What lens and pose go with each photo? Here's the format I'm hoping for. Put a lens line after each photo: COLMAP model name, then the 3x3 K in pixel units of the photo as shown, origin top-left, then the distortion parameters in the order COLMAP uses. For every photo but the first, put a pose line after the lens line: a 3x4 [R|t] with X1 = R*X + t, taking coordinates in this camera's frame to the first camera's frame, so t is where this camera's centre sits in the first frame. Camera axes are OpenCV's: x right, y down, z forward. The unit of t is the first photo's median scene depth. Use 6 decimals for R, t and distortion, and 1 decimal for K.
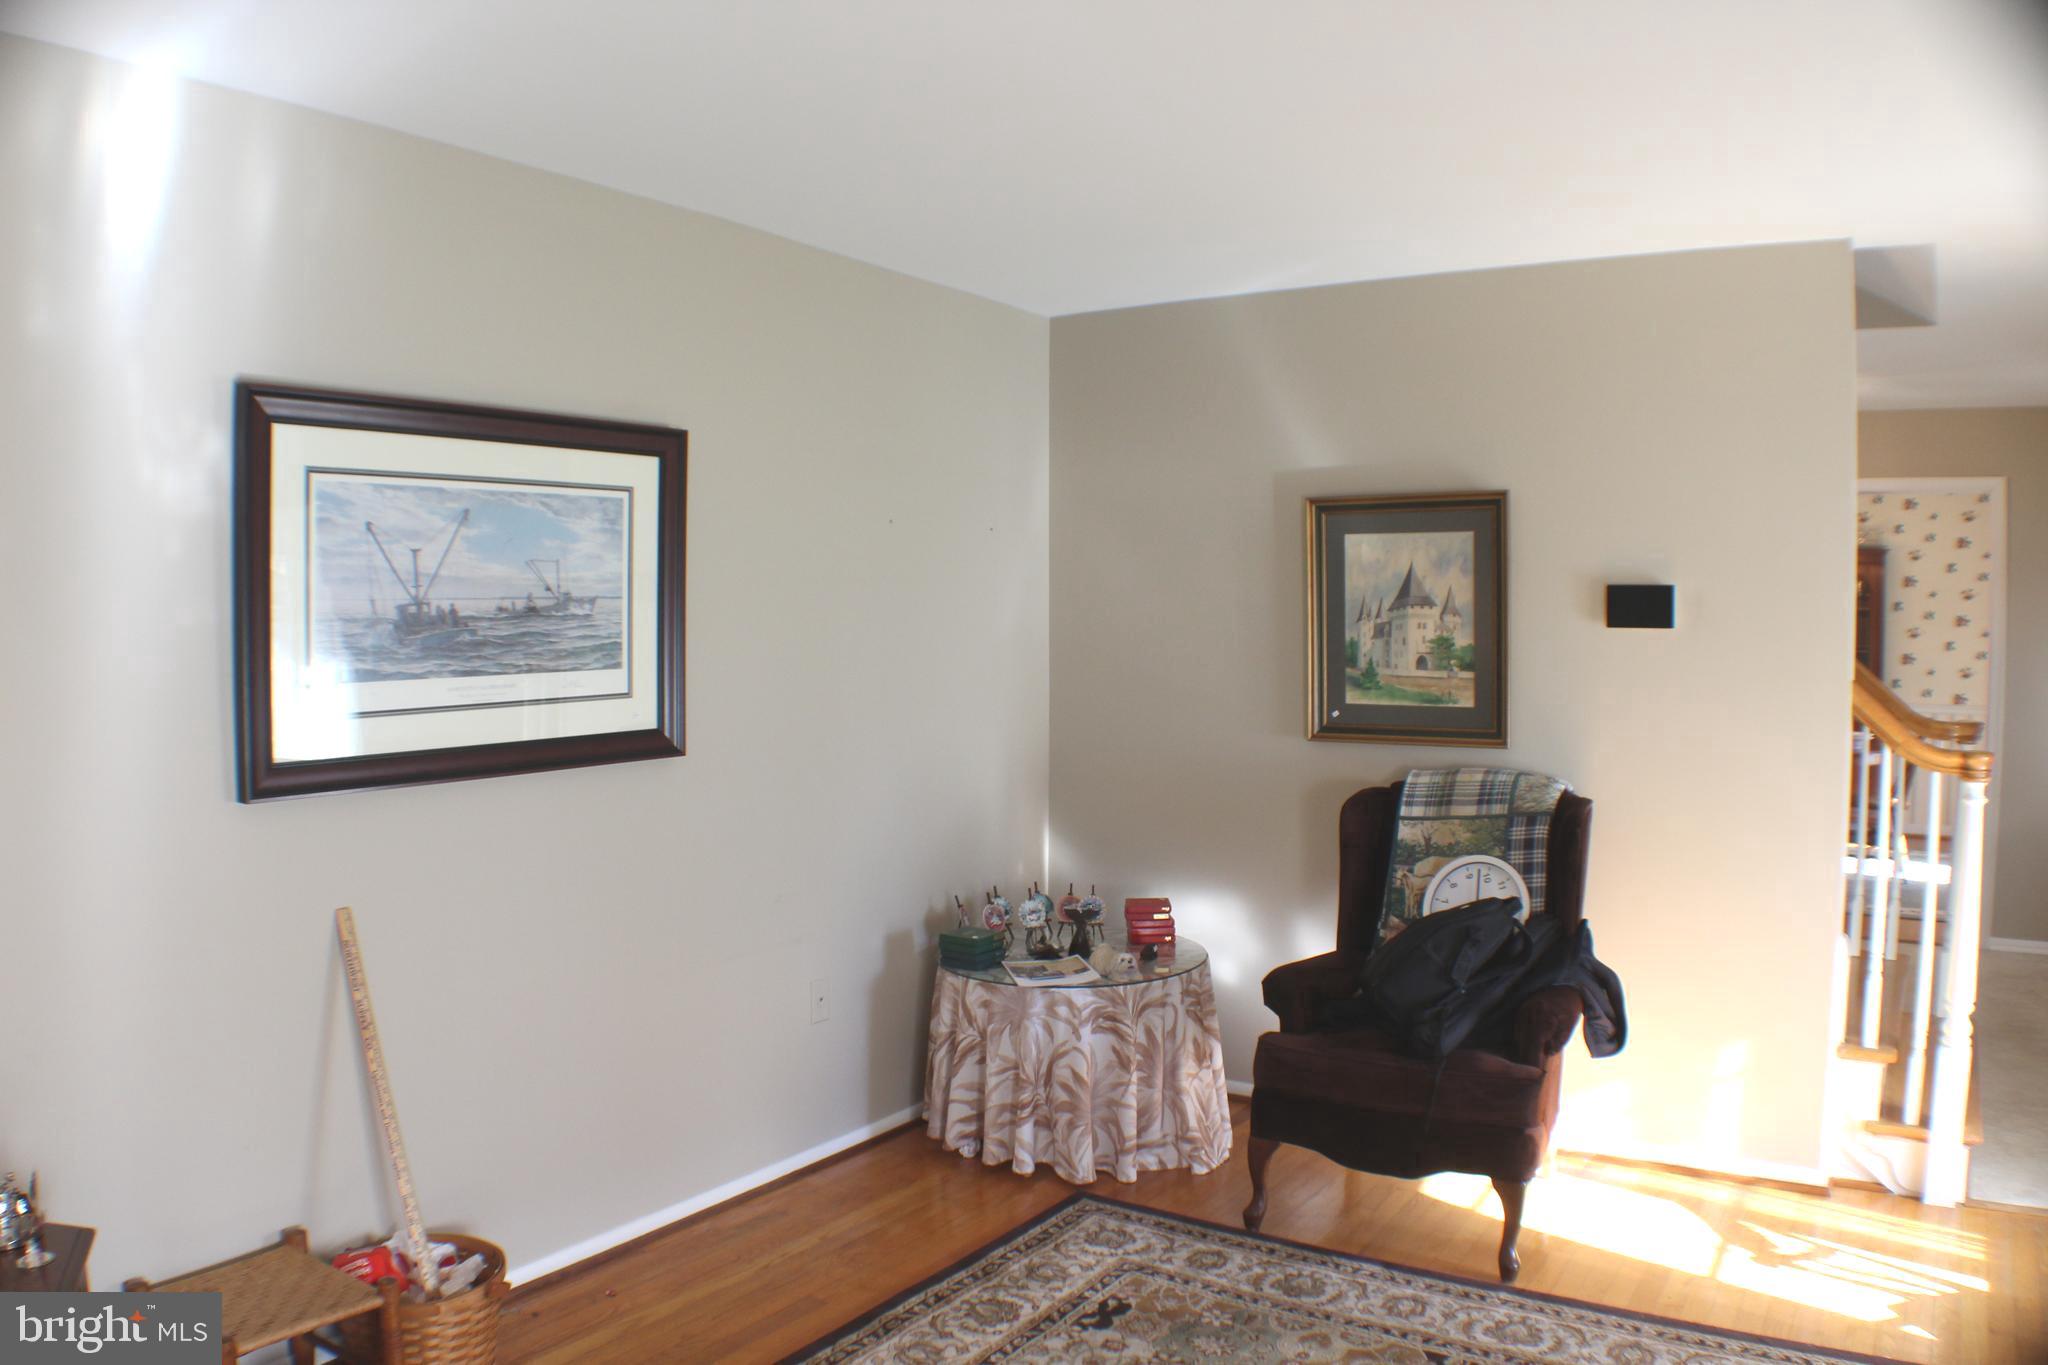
lens RADIAL K [[1544.2, 0, 974.4], [0, 1544.2, 653.8], [0, 0, 1]] dist [-0.203933, 0.003187]
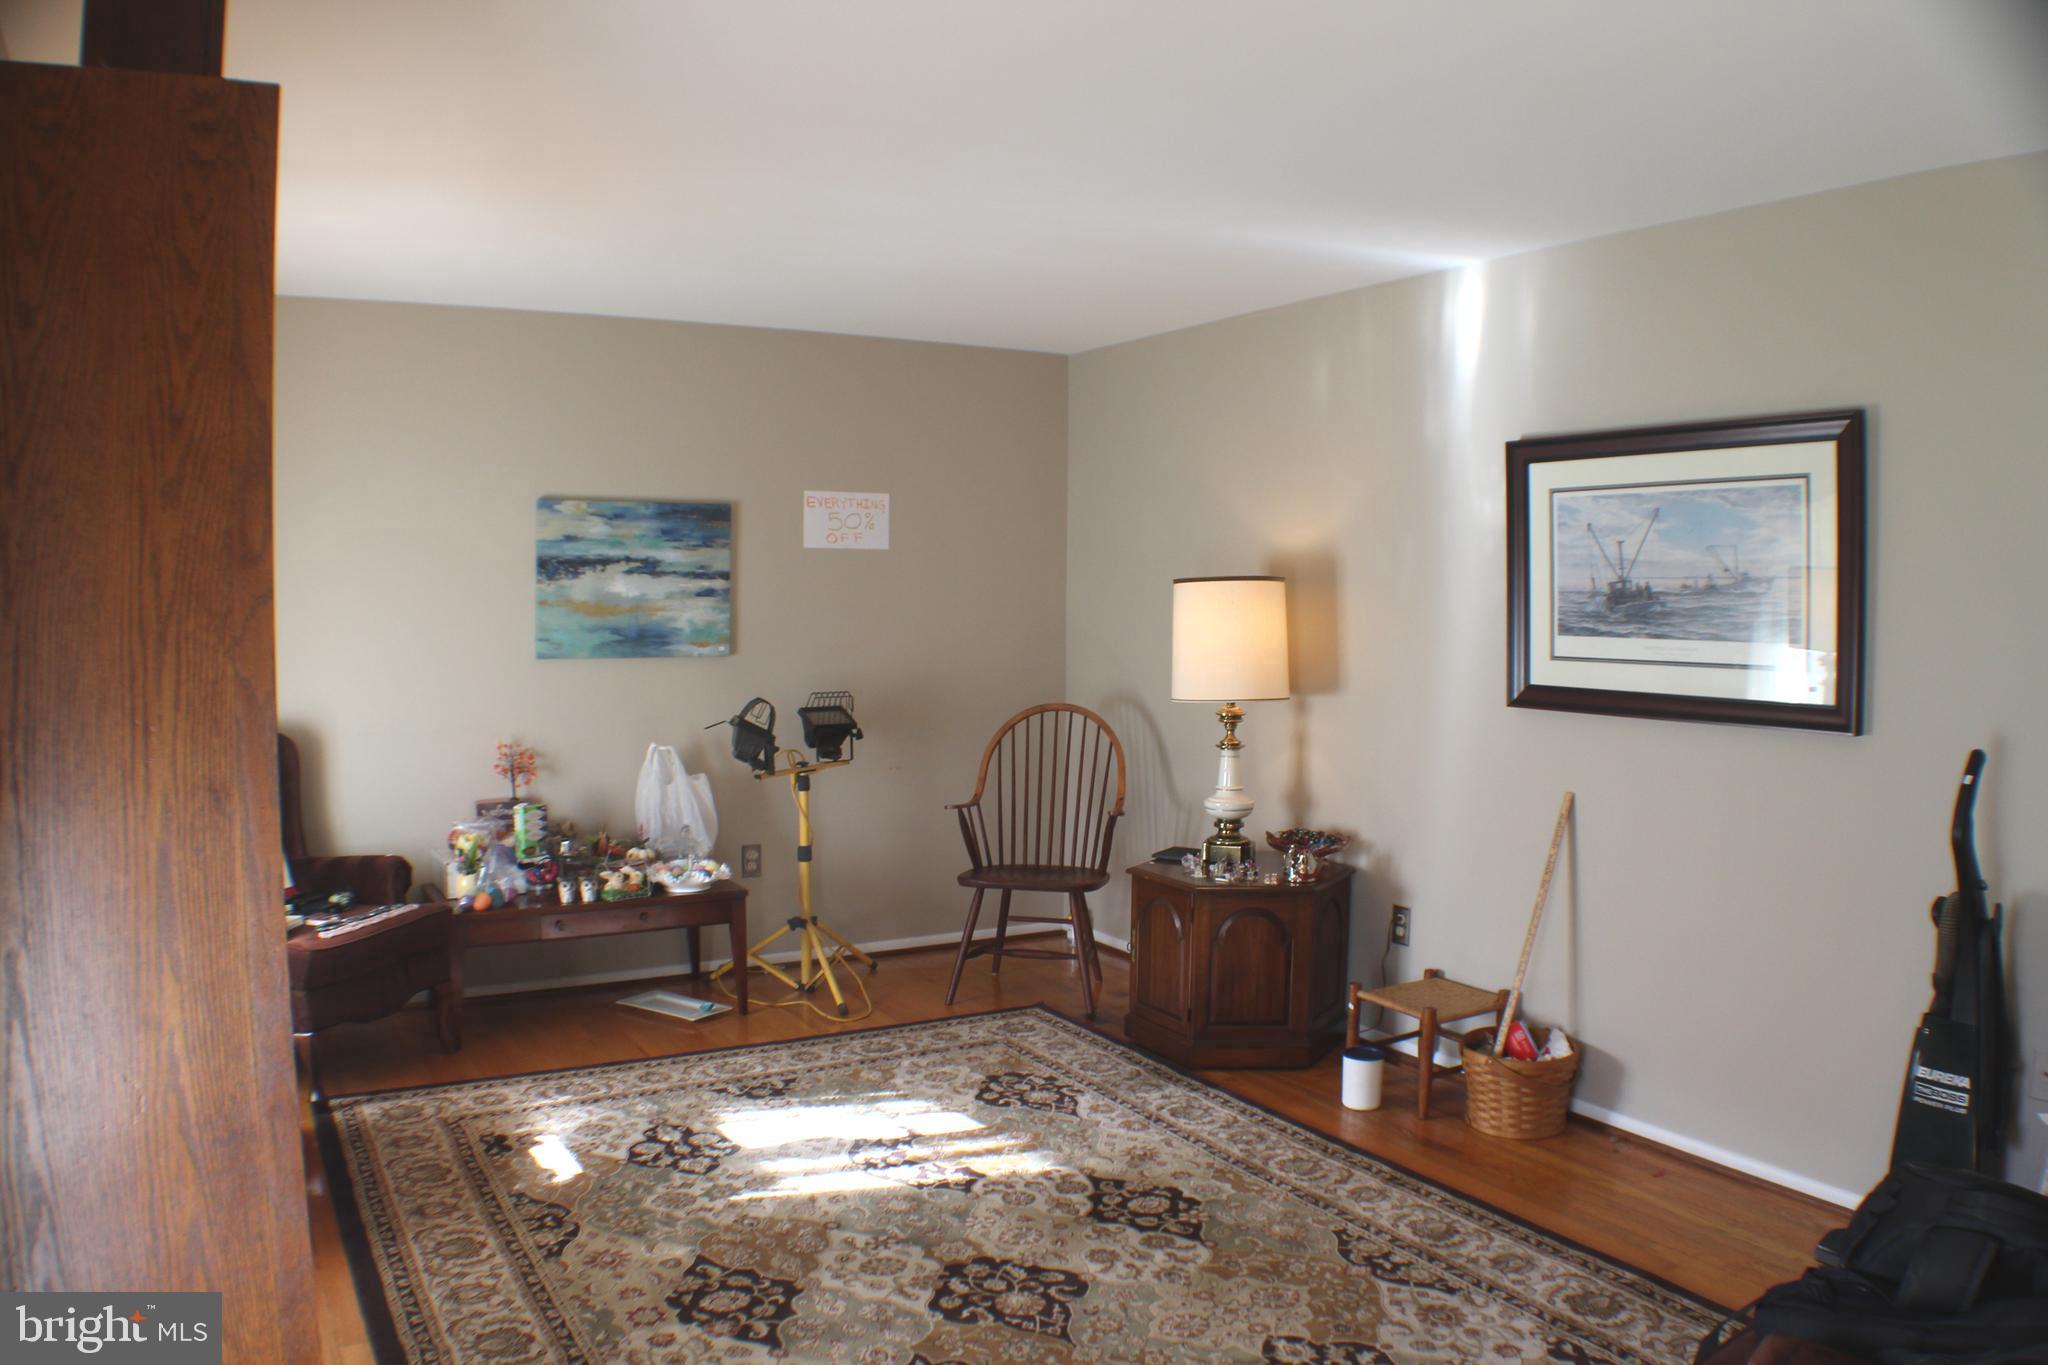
lens RADIAL K [[1544.2, 0, 974.4], [0, 1544.2, 653.8], [0, 0, 1]] dist [-0.203933, 0.003187]
pose [[-0.479219, 0.046447, -0.876465, 1.045216], [-0.020874, 0.997713, 0.064286, -0.040903], [0.877447, 0.049102, -0.477154, 1.095434]]
